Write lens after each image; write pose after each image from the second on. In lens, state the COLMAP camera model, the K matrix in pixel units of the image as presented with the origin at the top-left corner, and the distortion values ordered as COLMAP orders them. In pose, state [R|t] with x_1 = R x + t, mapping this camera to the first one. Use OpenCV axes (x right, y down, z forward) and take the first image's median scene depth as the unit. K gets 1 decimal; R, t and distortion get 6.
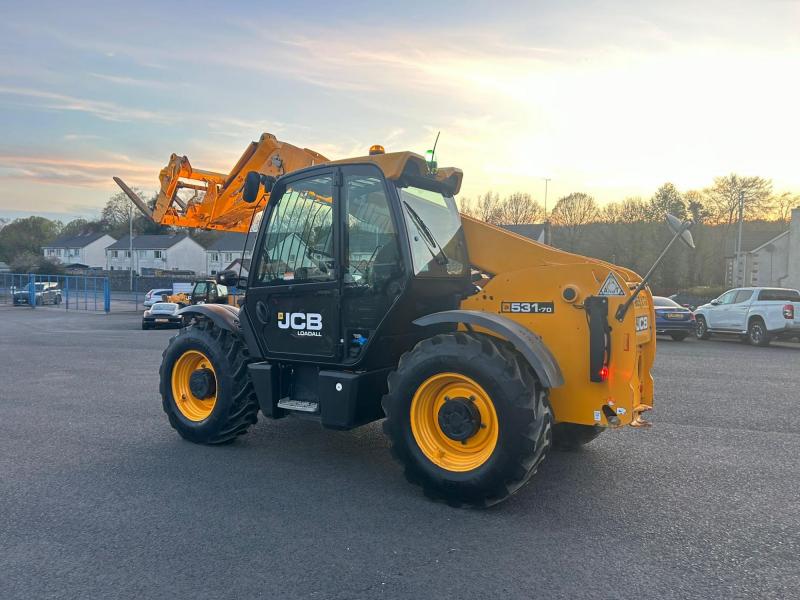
lens RADIAL K [[604.0, 0, 395.2], [0, 604.0, 296.2], [0, 0, 1]] dist [0.060348, -0.067653]
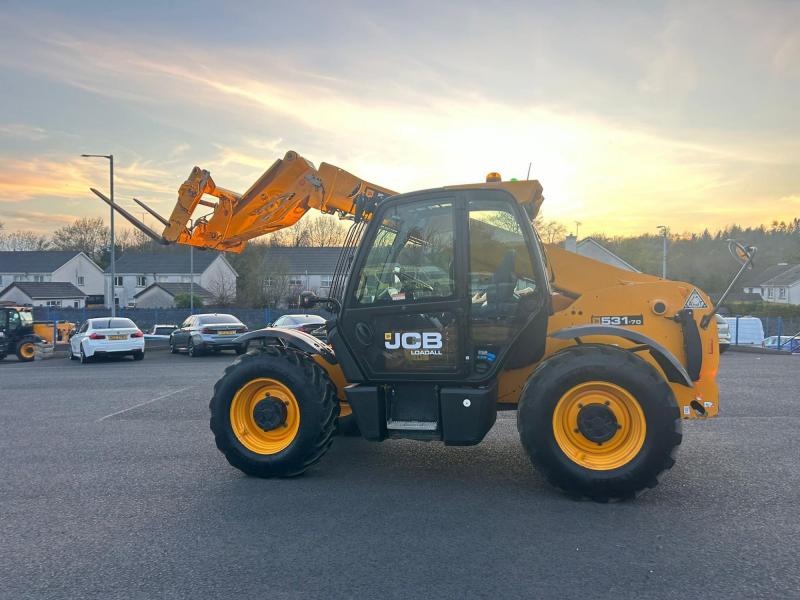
lens RADIAL K [[604.0, 0, 395.1], [0, 604.0, 293.5], [0, 0, 1]] dist [0.060348, -0.067653]
pose [[0.944345, -0.014531, 0.328637, -0.511132], [0.027487, 0.999016, -0.034811, -0.003341], [-0.327807, 0.041907, 0.943815, 0.053677]]
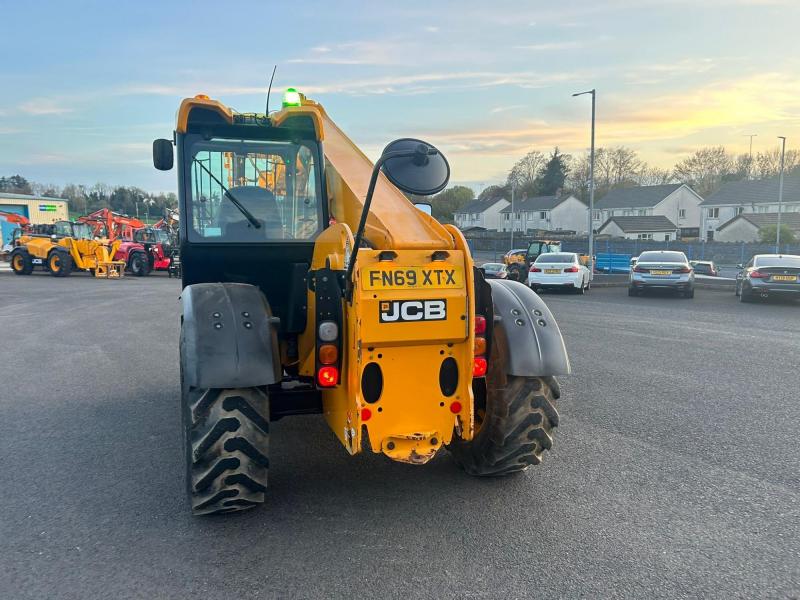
lens RADIAL K [[604.0, 0, 396.9], [0, 604.0, 300.6], [0, 0, 1]] dist [0.060348, -0.067653]
pose [[0.797670, 0.048351, -0.601152, 0.704733], [-0.003747, 0.997159, 0.075230, -0.014518], [0.603082, -0.057756, 0.795585, 0.412039]]
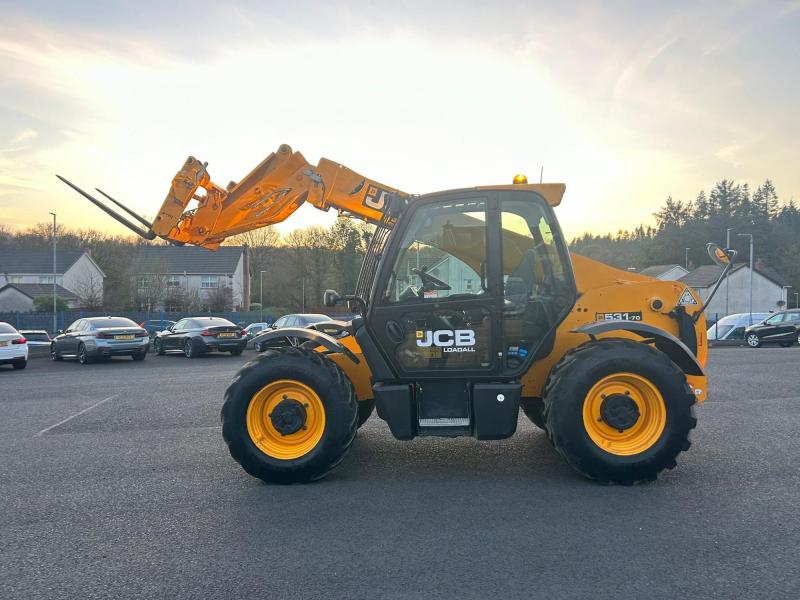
lens RADIAL K [[604.0, 0, 395.2], [0, 604.0, 294.7], [0, 0, 1]] dist [0.060348, -0.067653]
pose [[0.857436, -0.015164, 0.514367, -0.745857], [0.035411, 0.998935, -0.029580, -0.005024], [-0.513371, 0.043577, 0.857060, 0.164384]]
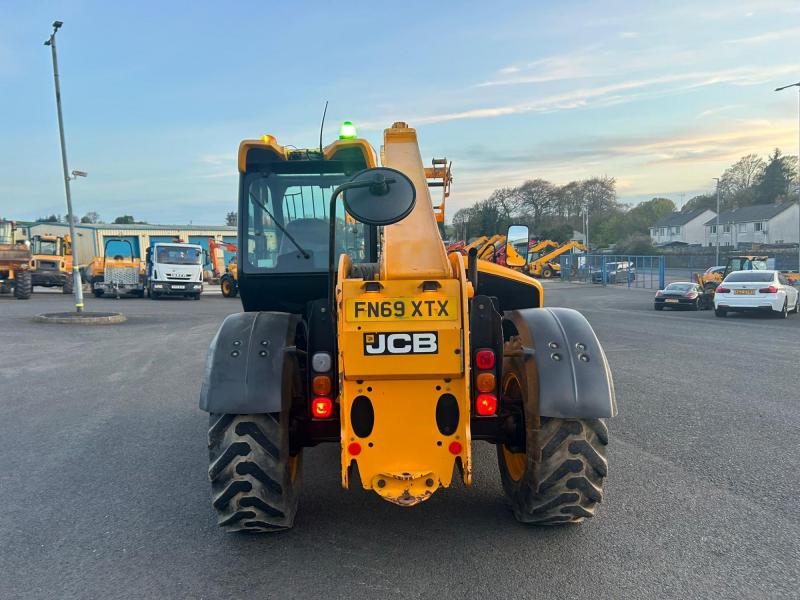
lens RADIAL K [[604.0, 0, 396.2], [0, 604.0, 304.4], [0, 0, 1]] dist [0.060348, -0.067653]
pose [[0.577979, 0.032361, -0.815410, 0.822318], [0.010317, 0.998844, 0.046954, -0.023614], [0.815987, -0.035551, 0.576977, 0.562229]]
